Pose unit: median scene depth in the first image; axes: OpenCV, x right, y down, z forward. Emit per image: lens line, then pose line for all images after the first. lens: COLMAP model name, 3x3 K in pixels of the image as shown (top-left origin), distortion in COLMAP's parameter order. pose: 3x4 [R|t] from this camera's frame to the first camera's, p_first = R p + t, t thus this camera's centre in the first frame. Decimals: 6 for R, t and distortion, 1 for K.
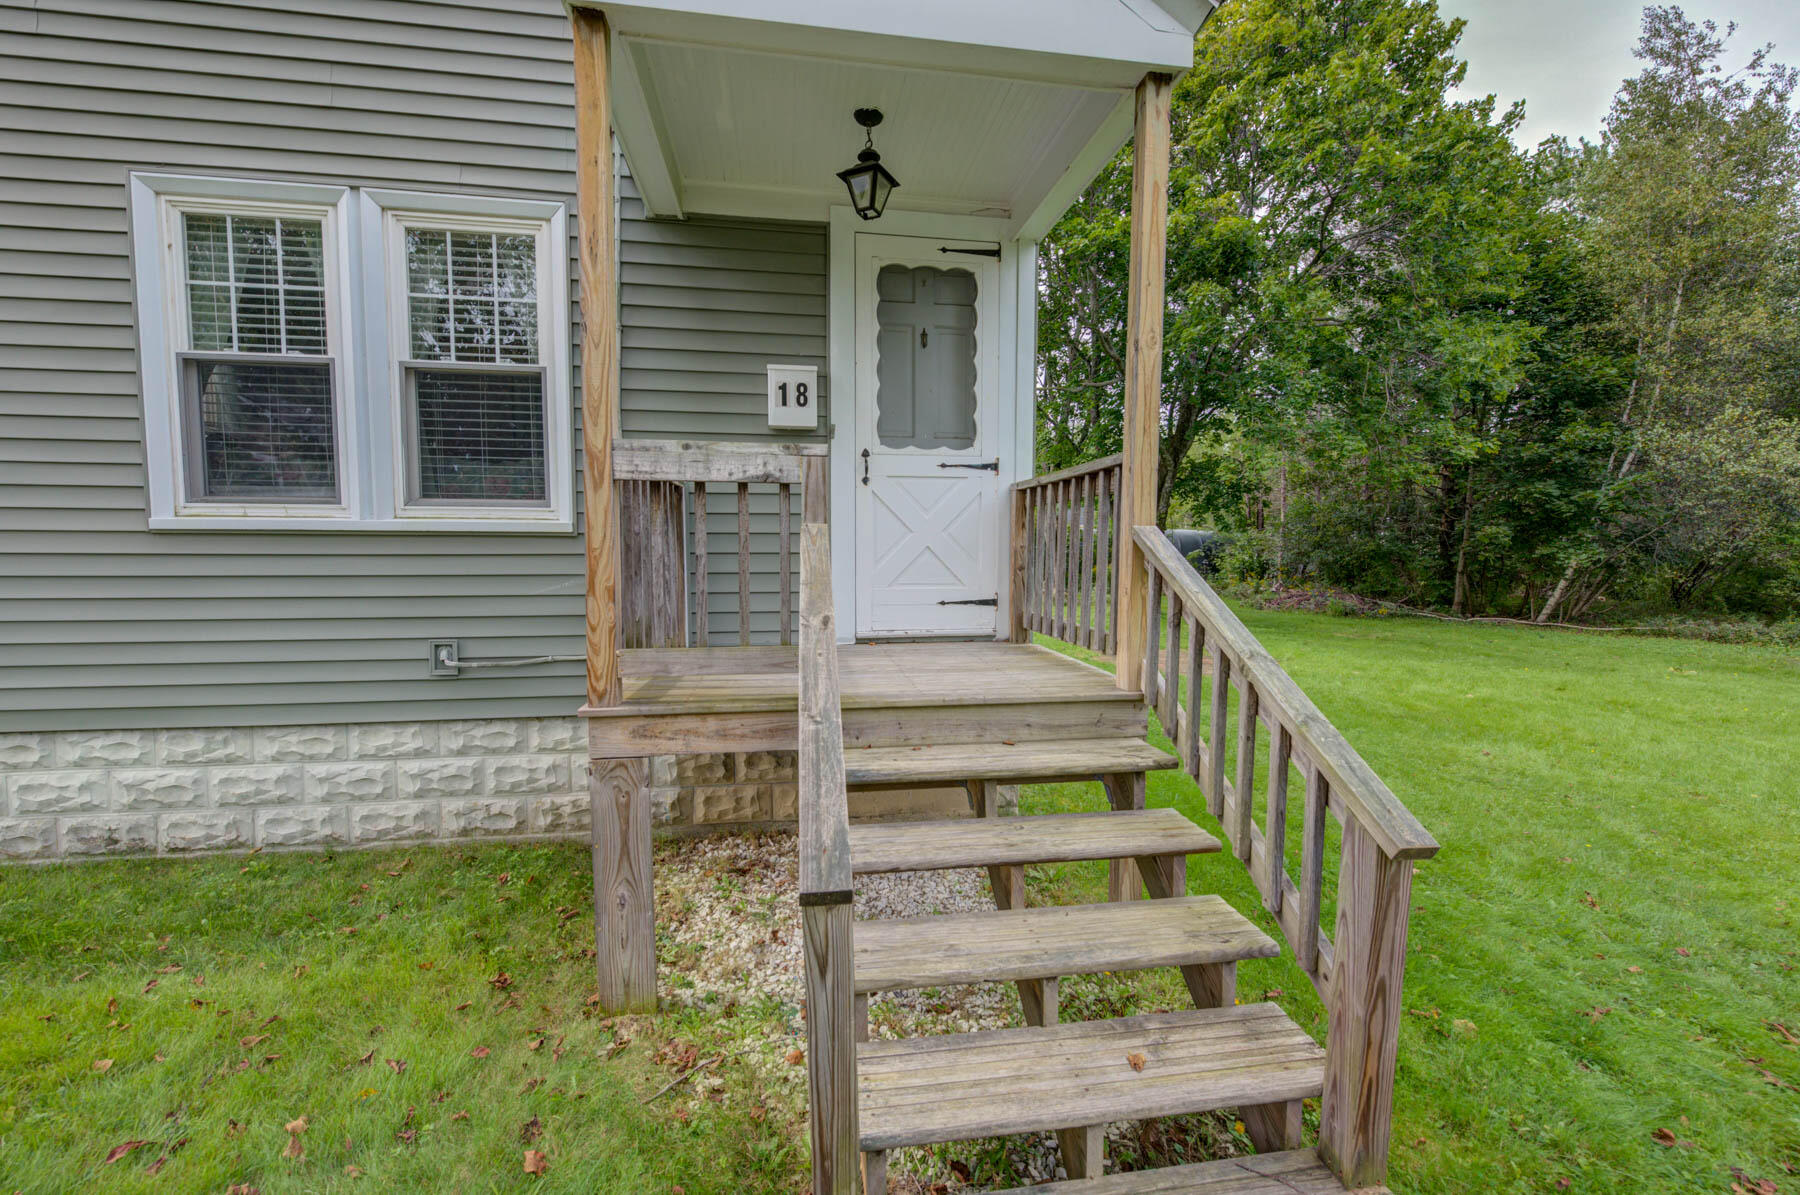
lens RADIAL K [[711.1, 0, 892.5], [0, 711.1, 601.2], [0, 0, 1]] dist [-0.000122, -0.000743]
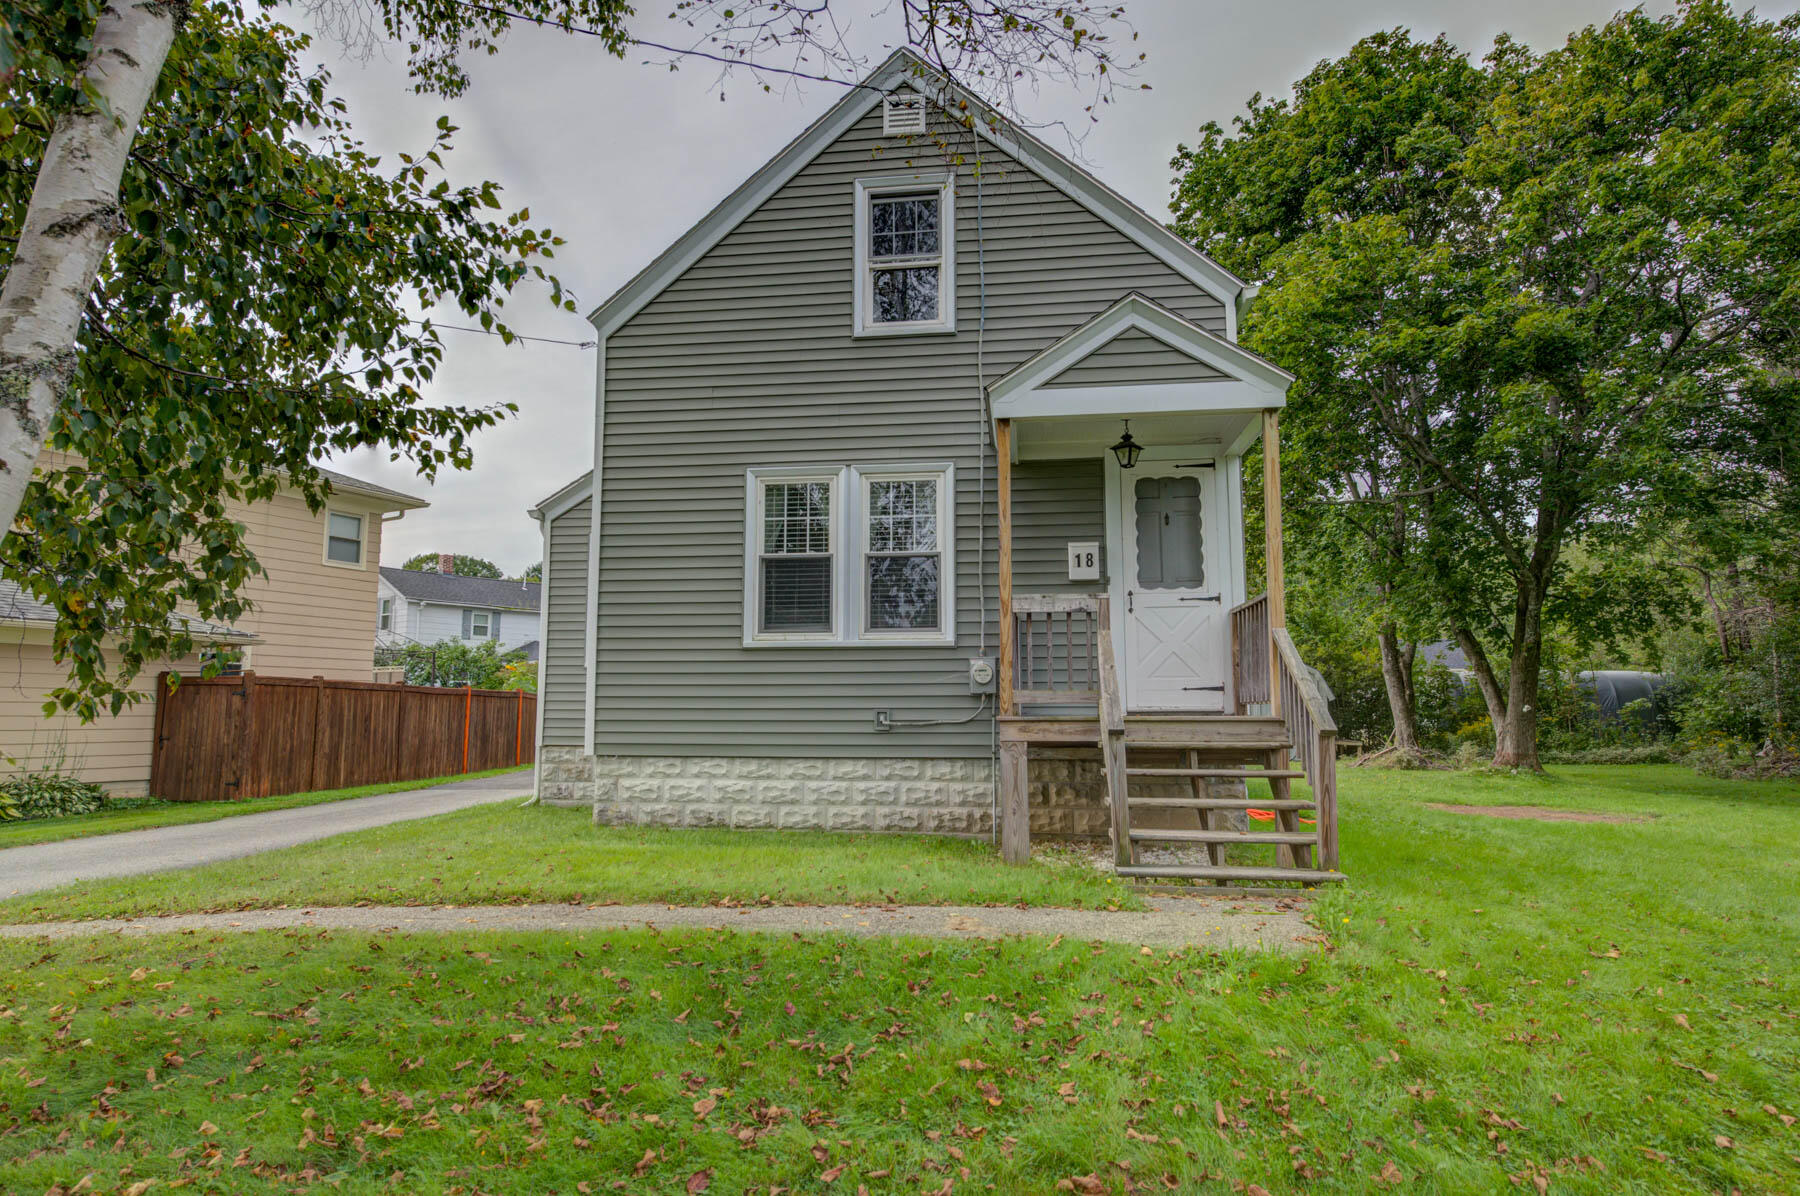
lens RADIAL K [[1012.6, 0, 904.7], [0, 1012.6, 599.7], [0, 0, 1]] dist [-0.014108, -0.000426]
pose [[0.963190, -0.035038, -0.266529, 0.082489], [-0.015137, 0.982827, -0.183905, 0.239645], [0.268396, 0.181170, 0.946119, -1.332351]]
